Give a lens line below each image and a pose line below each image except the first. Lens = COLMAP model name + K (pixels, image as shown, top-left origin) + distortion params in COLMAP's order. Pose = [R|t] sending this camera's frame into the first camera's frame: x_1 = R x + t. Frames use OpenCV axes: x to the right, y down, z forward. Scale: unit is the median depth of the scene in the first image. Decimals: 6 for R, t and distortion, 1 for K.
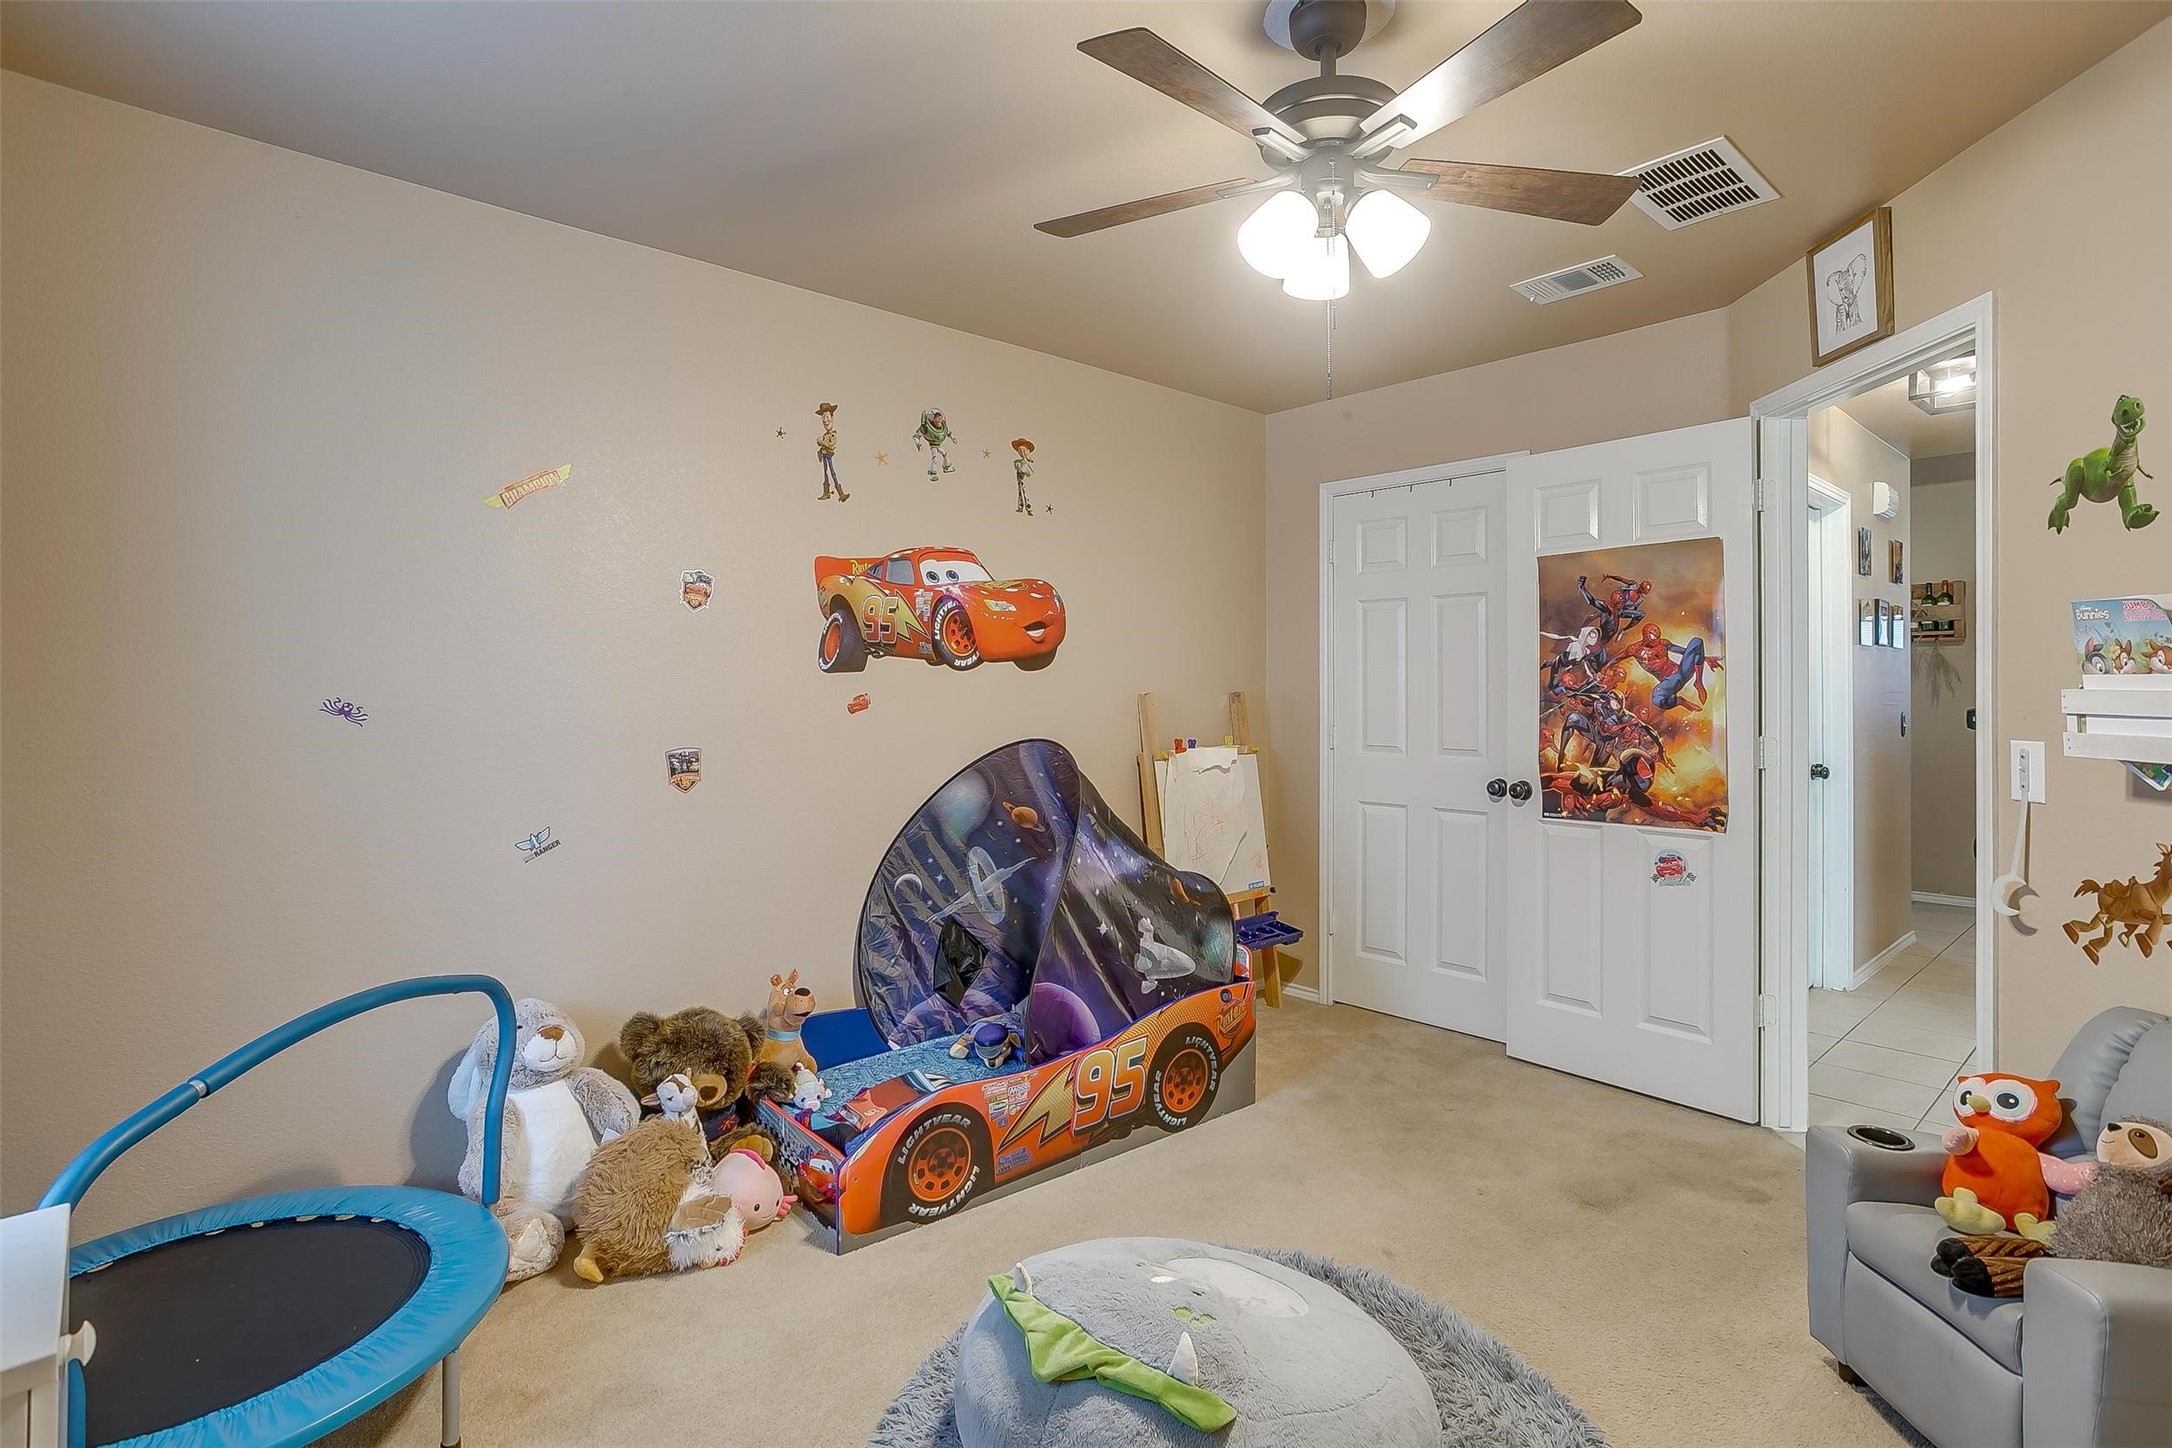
lens RADIAL K [[1068.7, 0, 1085.8], [0, 1068.7, 705.9], [0, 0, 1]] dist [-0.045303, 0.023283]
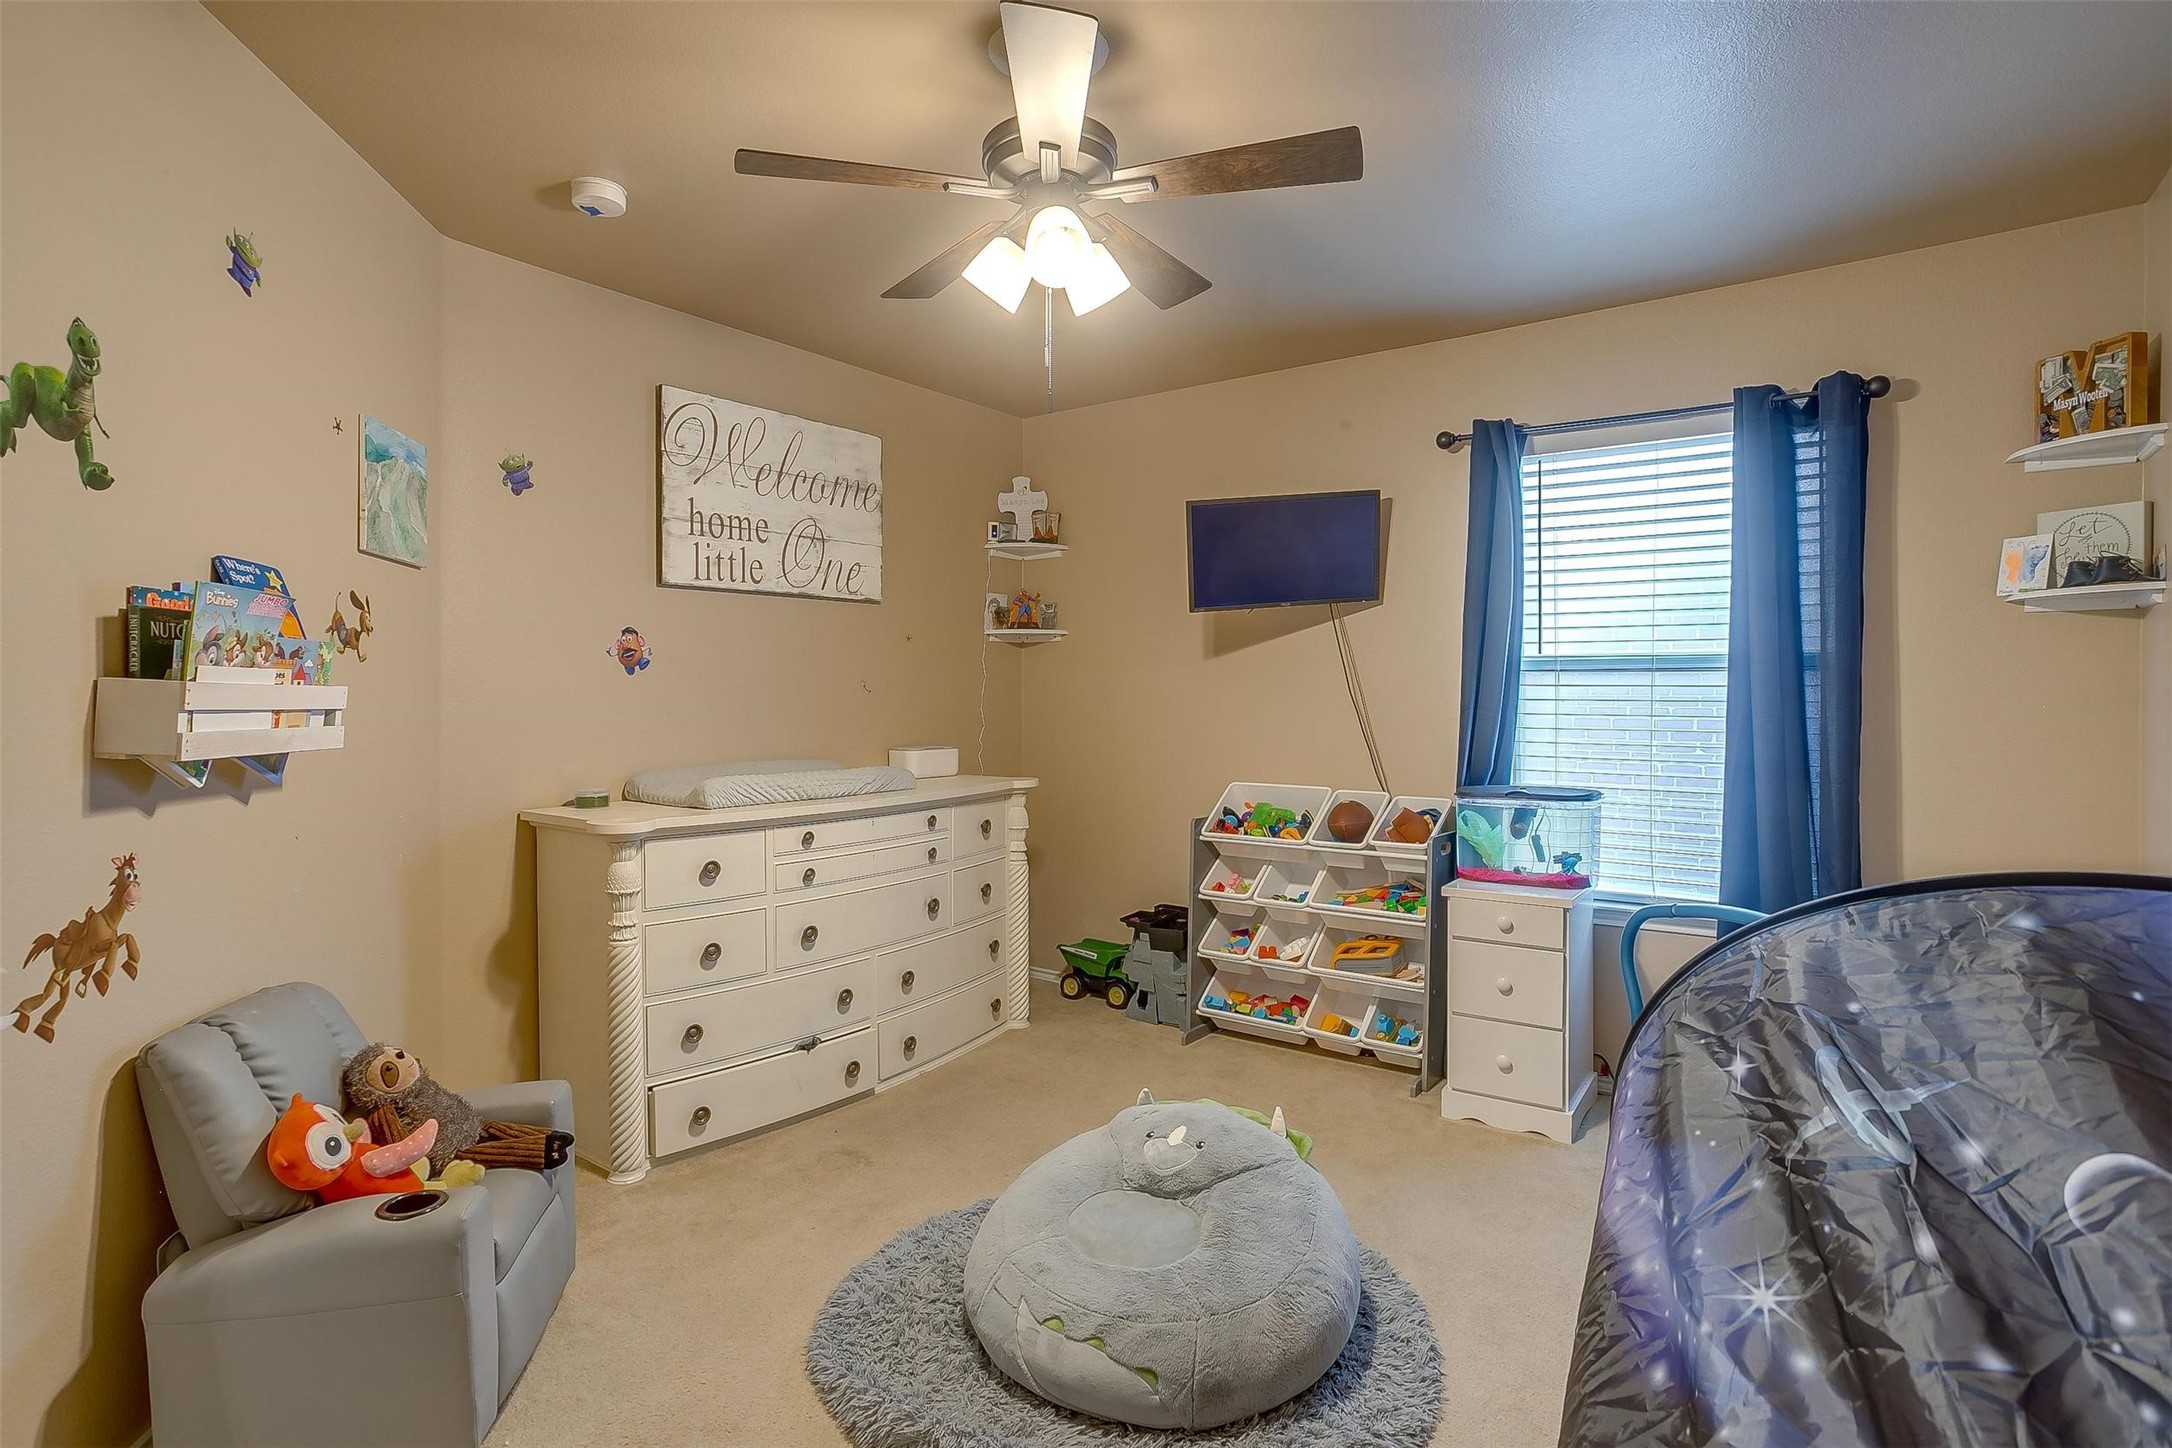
lens RADIAL K [[1068.7, 0, 1087.2], [0, 1068.7, 710.1], [0, 0, 1]] dist [-0.045303, 0.023283]
pose [[-0.977904, 0.004582, -0.209005, 0.403041], [-0.001659, 0.999558, 0.029674, -0.019302], [0.209049, 0.029365, -0.977464, 1.979309]]
